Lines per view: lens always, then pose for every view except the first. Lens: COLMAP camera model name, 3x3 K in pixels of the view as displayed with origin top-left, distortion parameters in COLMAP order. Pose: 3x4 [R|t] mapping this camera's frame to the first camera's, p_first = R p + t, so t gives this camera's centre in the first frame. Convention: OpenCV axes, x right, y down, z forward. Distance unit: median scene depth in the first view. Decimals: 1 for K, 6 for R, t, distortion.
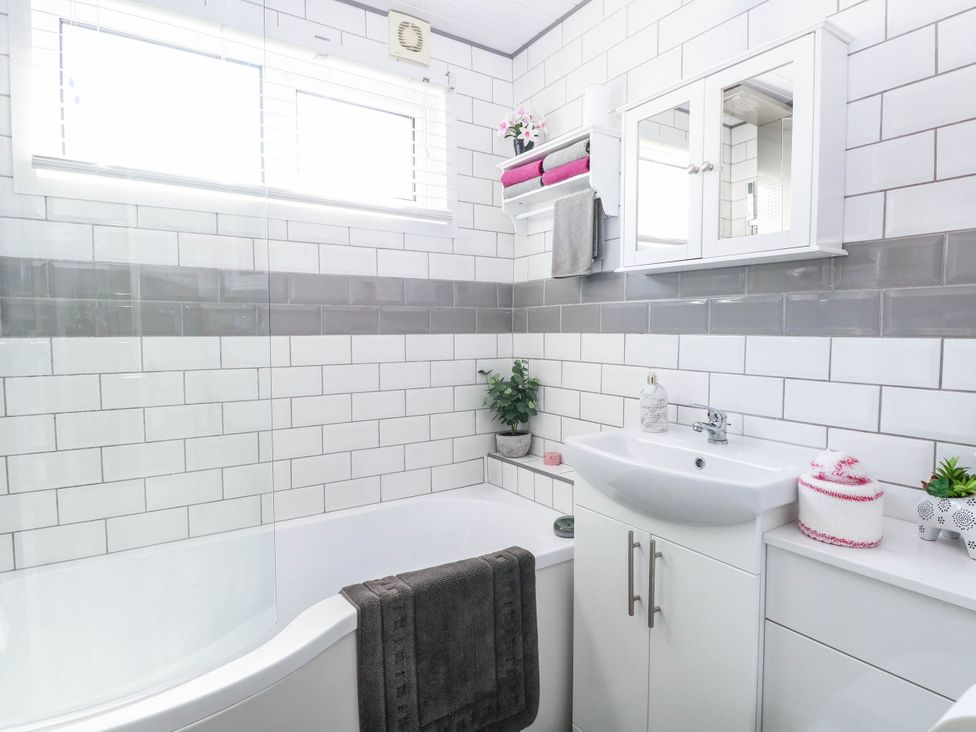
lens RADIAL K [[551.9, 0, 466.6], [0, 551.9, 363.5], [0, 0, 1]] dist [-0.001232, -0.015592]
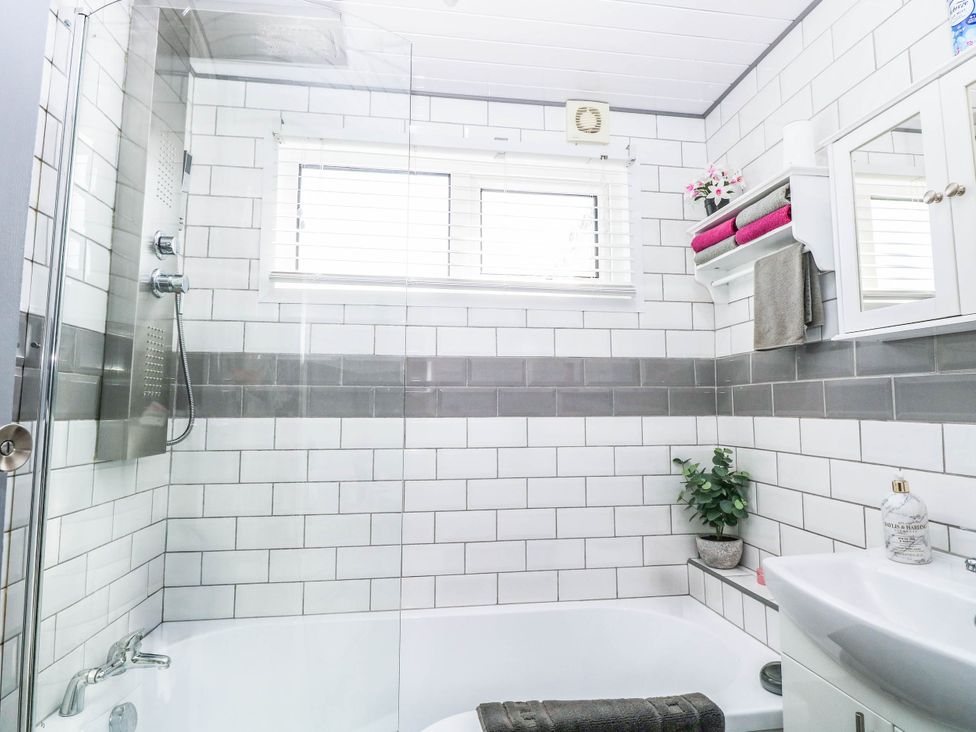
lens RADIAL K [[524.5, 0, 482.3], [0, 524.5, 360.4], [0, 0, 1]] dist [-0.003560, -0.013165]
pose [[0.904651, -0.034988, -0.424714, 0.116123], [-0.026273, 0.990149, -0.137532, -0.021077], [0.425342, 0.135577, 0.894820, 0.121393]]
